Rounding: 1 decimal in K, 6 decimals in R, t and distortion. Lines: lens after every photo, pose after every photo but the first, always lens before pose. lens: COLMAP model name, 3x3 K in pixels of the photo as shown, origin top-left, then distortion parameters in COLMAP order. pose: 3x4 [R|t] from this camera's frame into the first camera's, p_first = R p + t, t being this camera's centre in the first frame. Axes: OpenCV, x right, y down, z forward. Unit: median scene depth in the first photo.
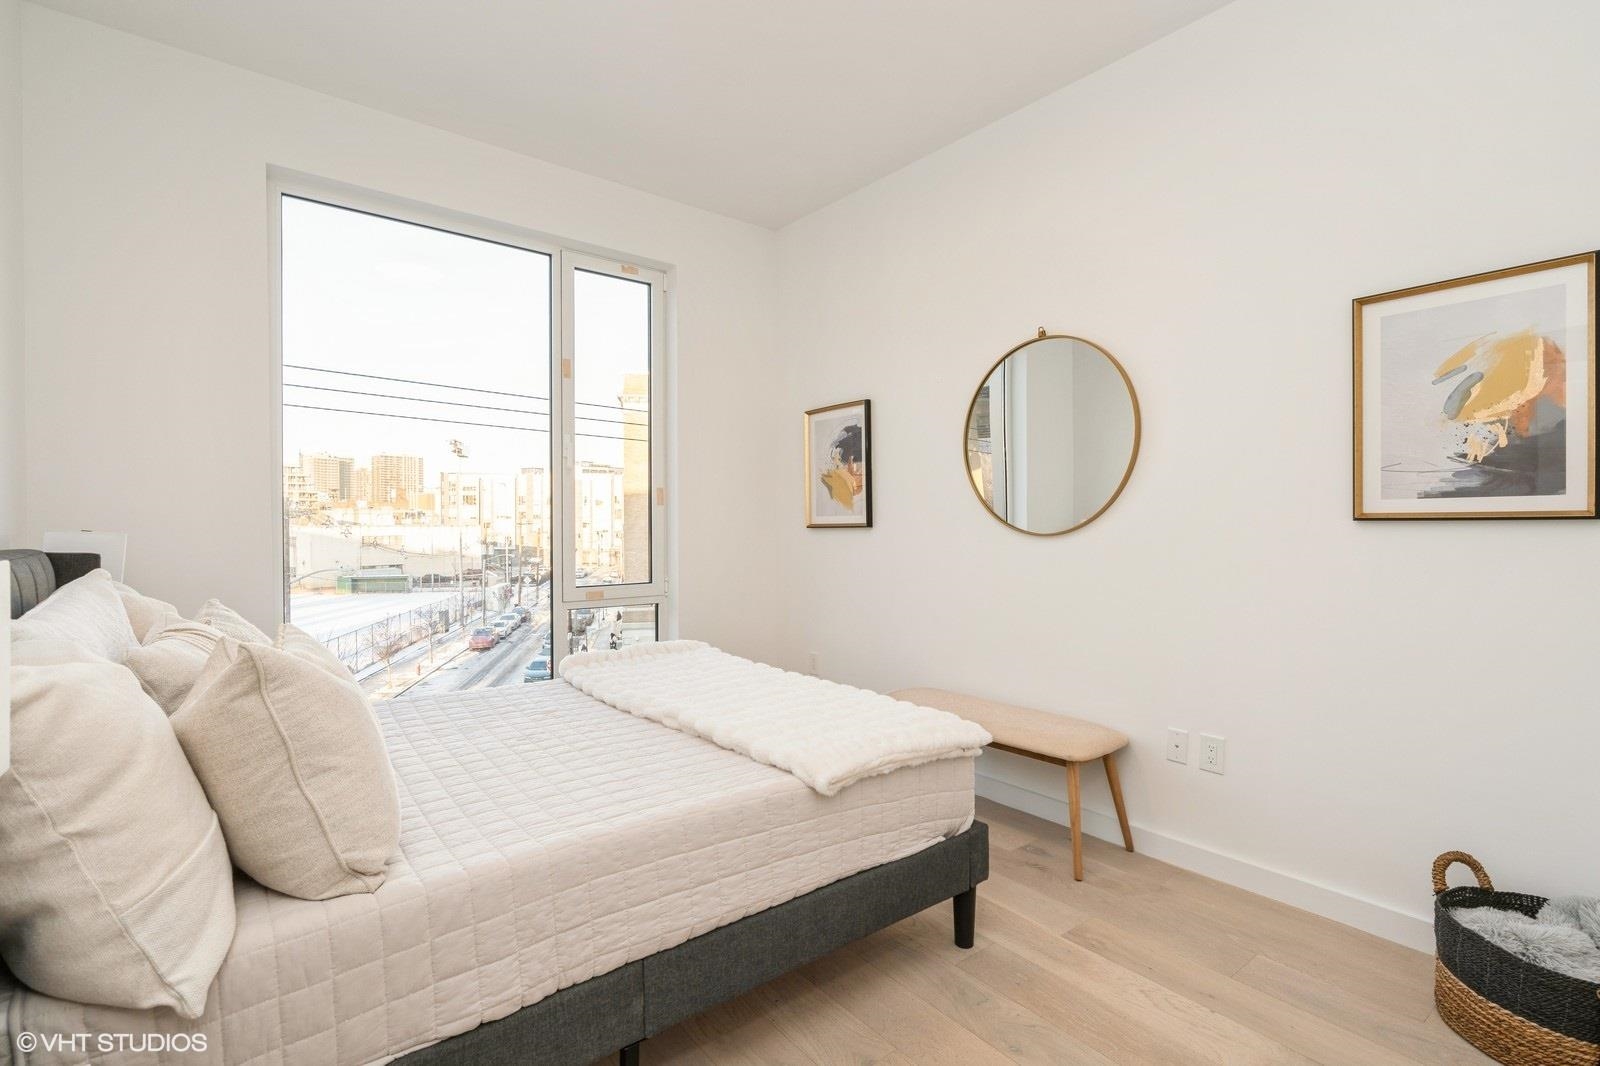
lens RADIAL K [[745.4, 0, 800.4], [0, 745.4, 540.0], [0, 0, 1]] dist [-0.001252, 0.000329]
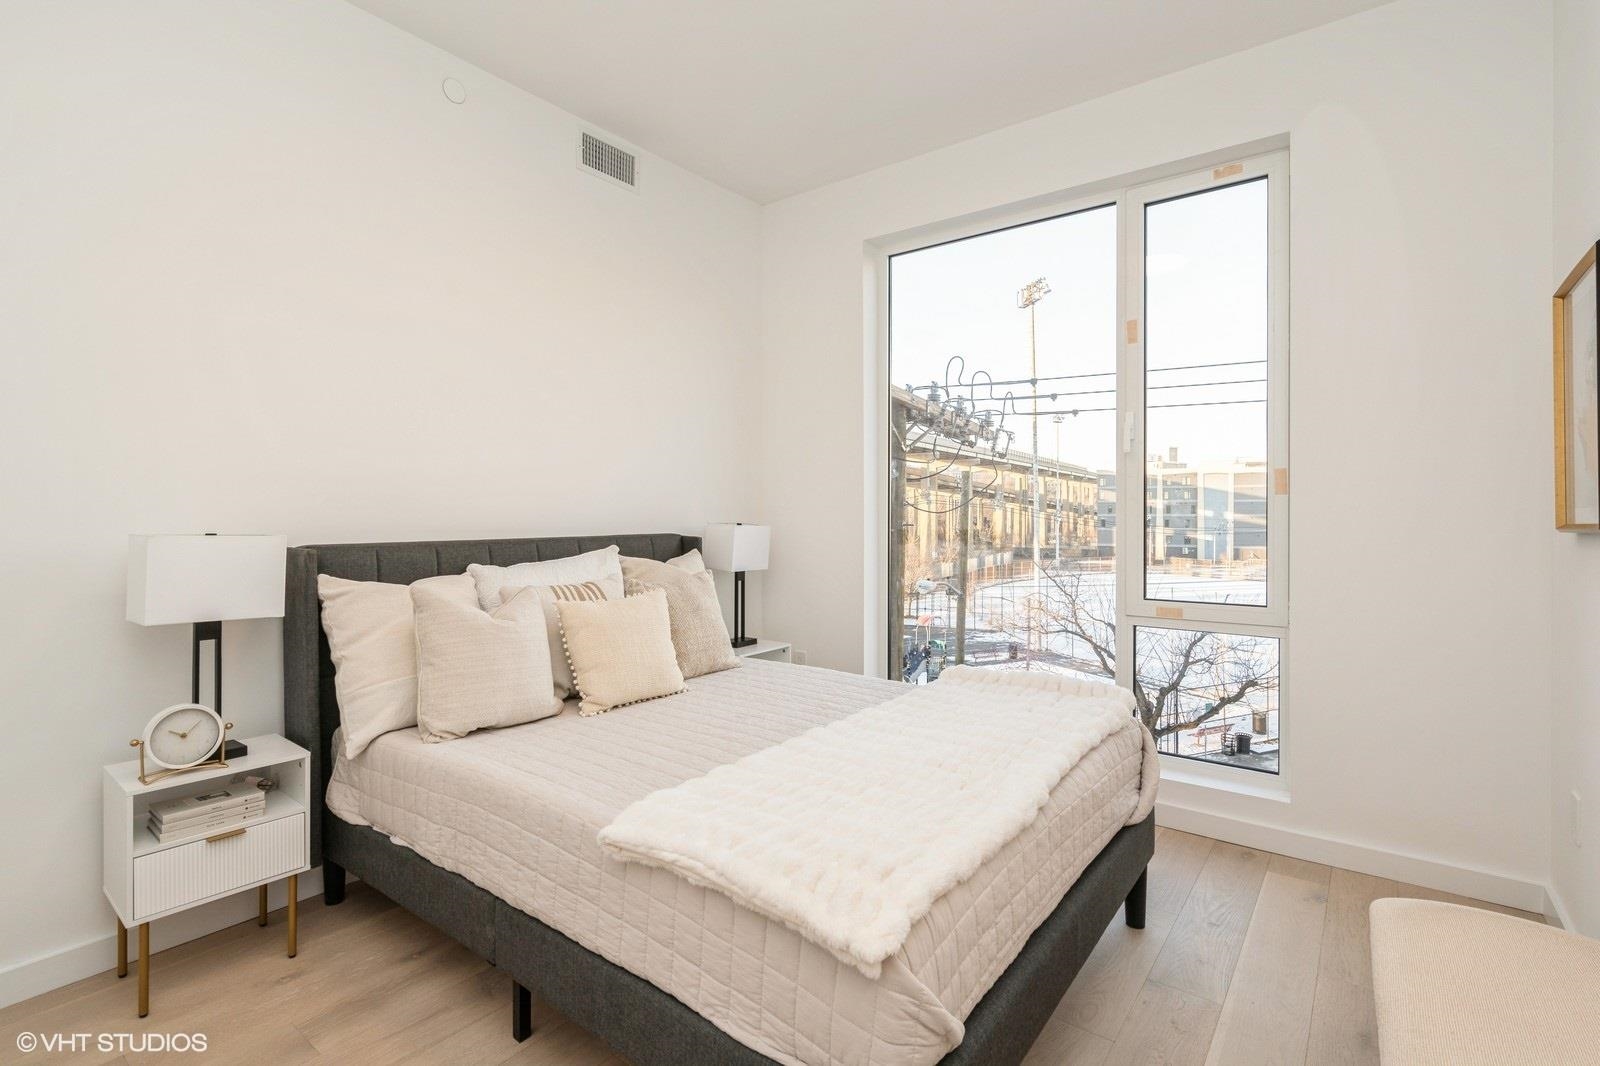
lens RADIAL K [[744.9, 0, 797.6], [0, 744.9, 523.9], [0, 0, 1]] dist [-0.005487, -0.000240]
pose [[0.242413, 0.008690, -0.970134, 0.721865], [-0.022282, 0.999746, 0.003388, -0.023123], [0.969917, 0.020795, 0.242545, 0.822769]]
